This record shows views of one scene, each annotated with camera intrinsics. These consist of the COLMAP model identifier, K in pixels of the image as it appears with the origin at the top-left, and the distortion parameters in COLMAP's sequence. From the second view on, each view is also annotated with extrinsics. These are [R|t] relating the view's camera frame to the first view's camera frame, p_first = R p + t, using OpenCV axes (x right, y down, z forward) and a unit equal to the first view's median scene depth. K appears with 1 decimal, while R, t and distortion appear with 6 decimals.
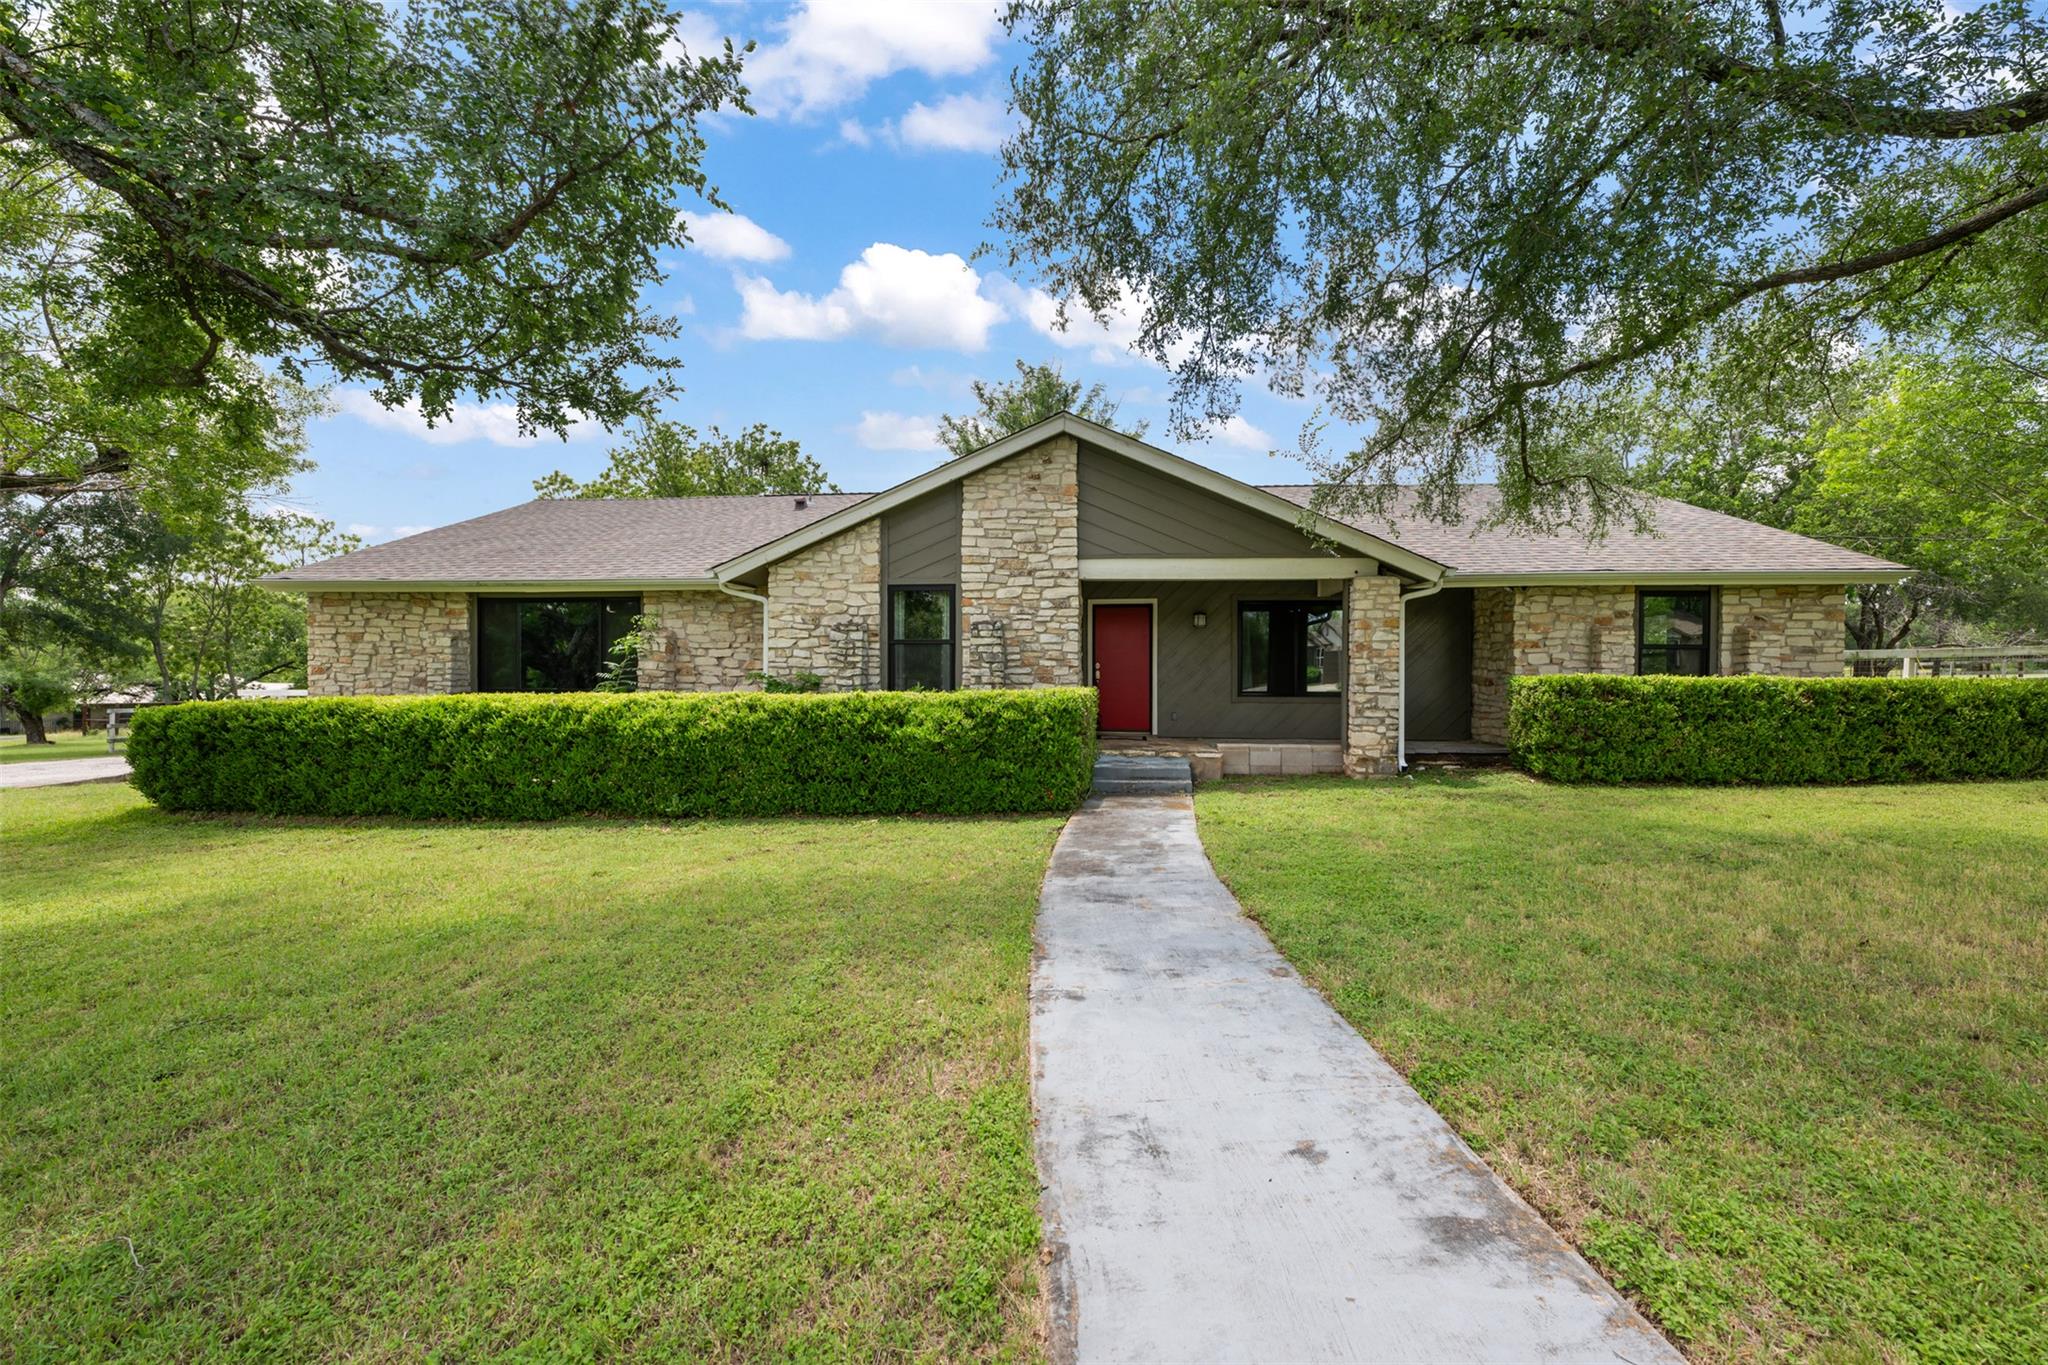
lens RADIAL K [[810.6, 0, 1025.2], [0, 810.6, 680.2], [0, 0, 1]] dist [-0.006349, 0.000826]
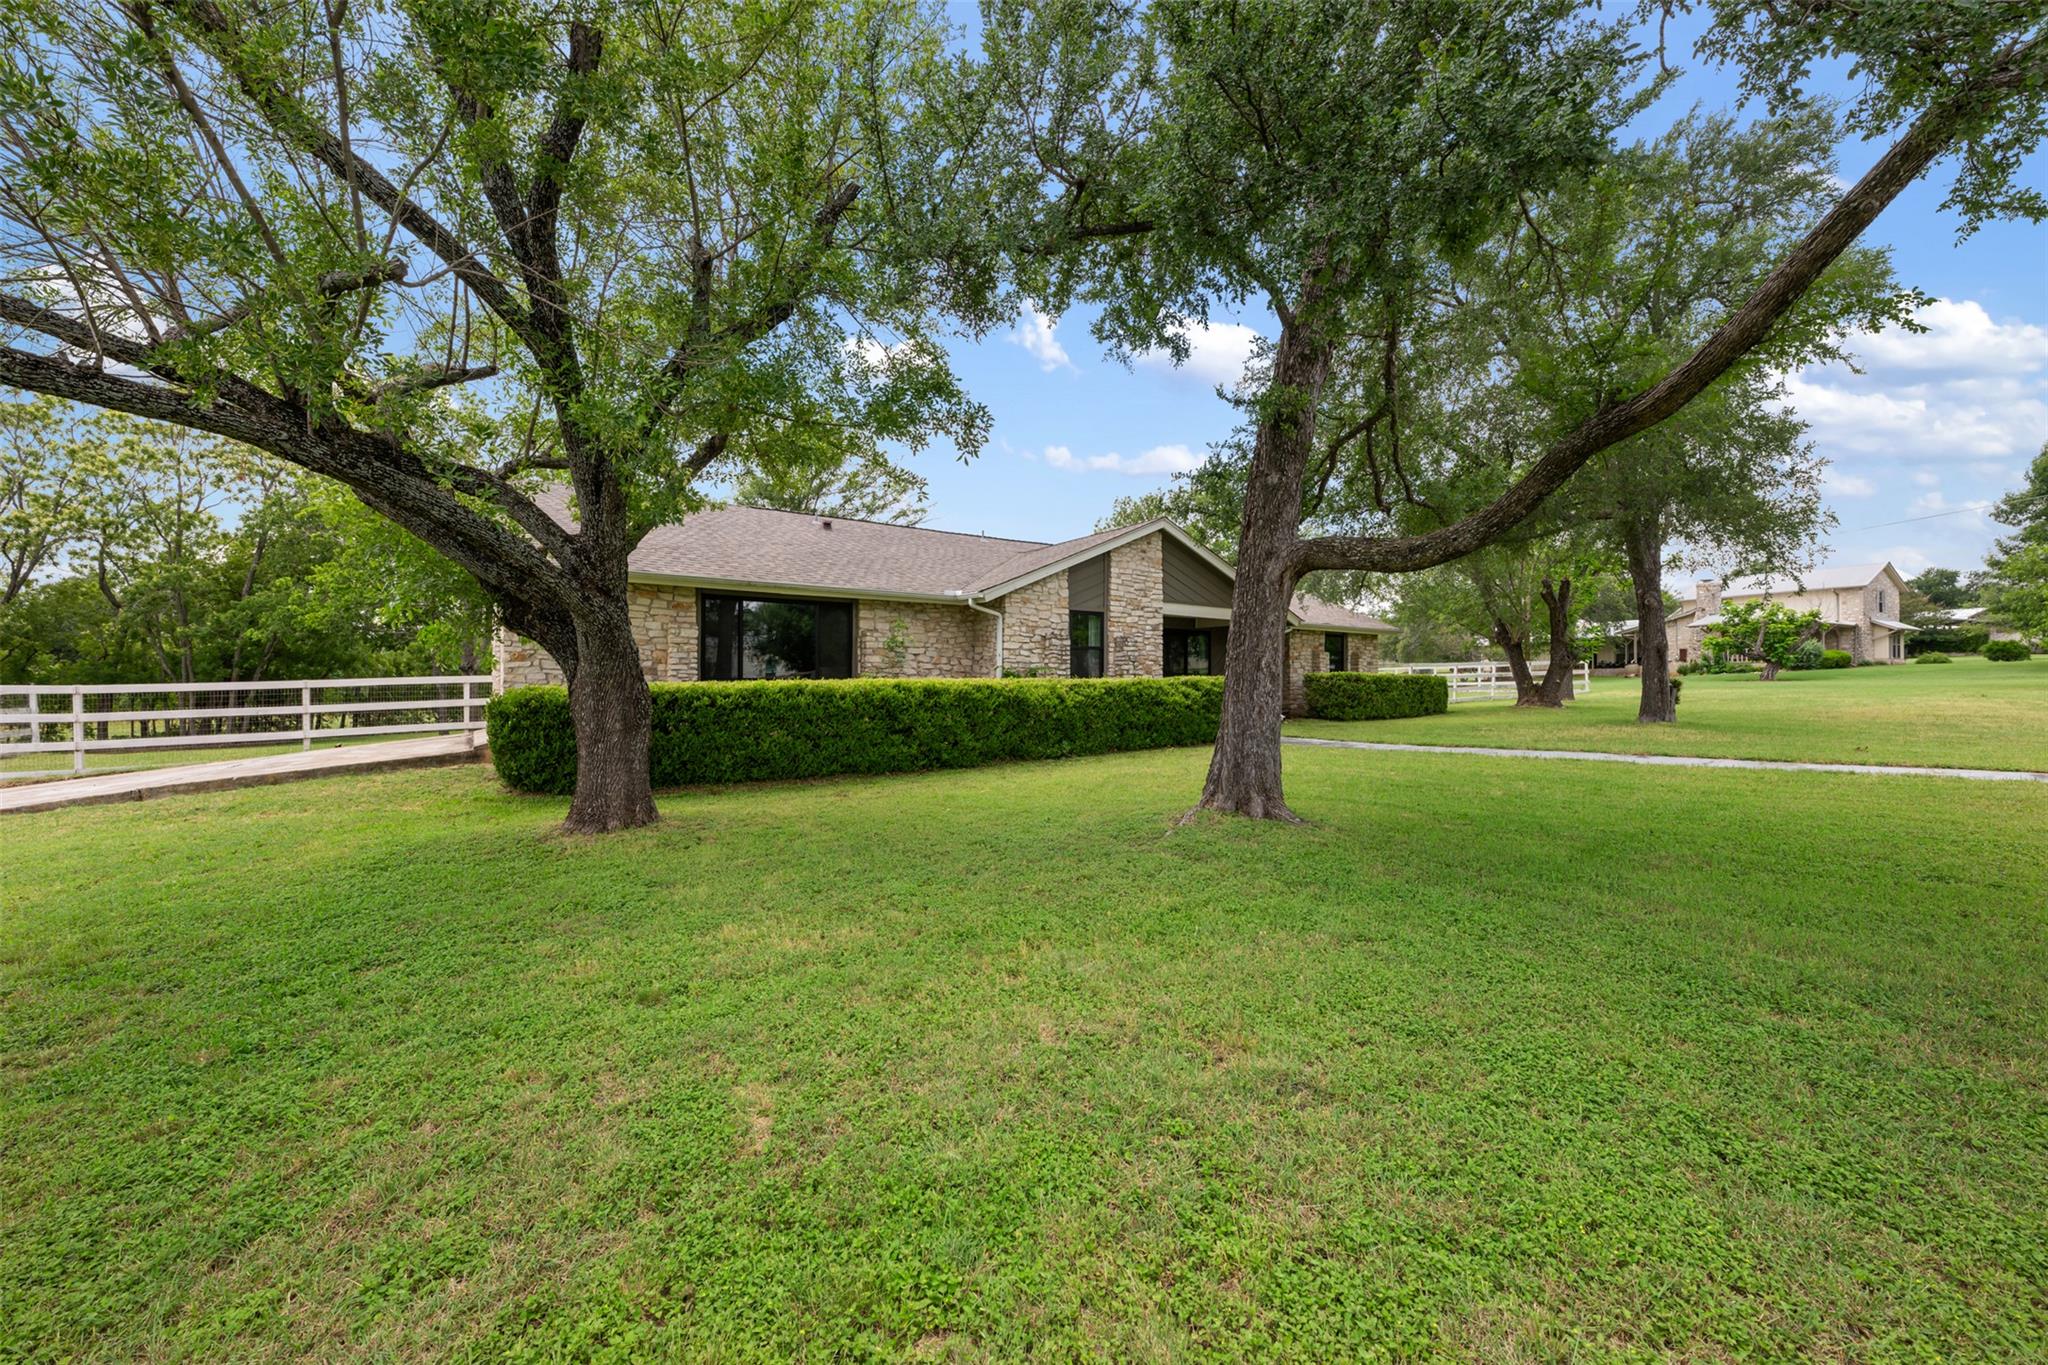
lens RADIAL K [[810.6, 0, 1024.0], [0, 810.6, 680.8], [0, 0, 1]] dist [-0.006349, 0.000826]
pose [[0.772984, 0.002235, 0.634422, -1.227287], [-0.000279, 0.999995, -0.003183, 0.022332], [-0.634426, 0.002283, 0.772981, -0.140166]]
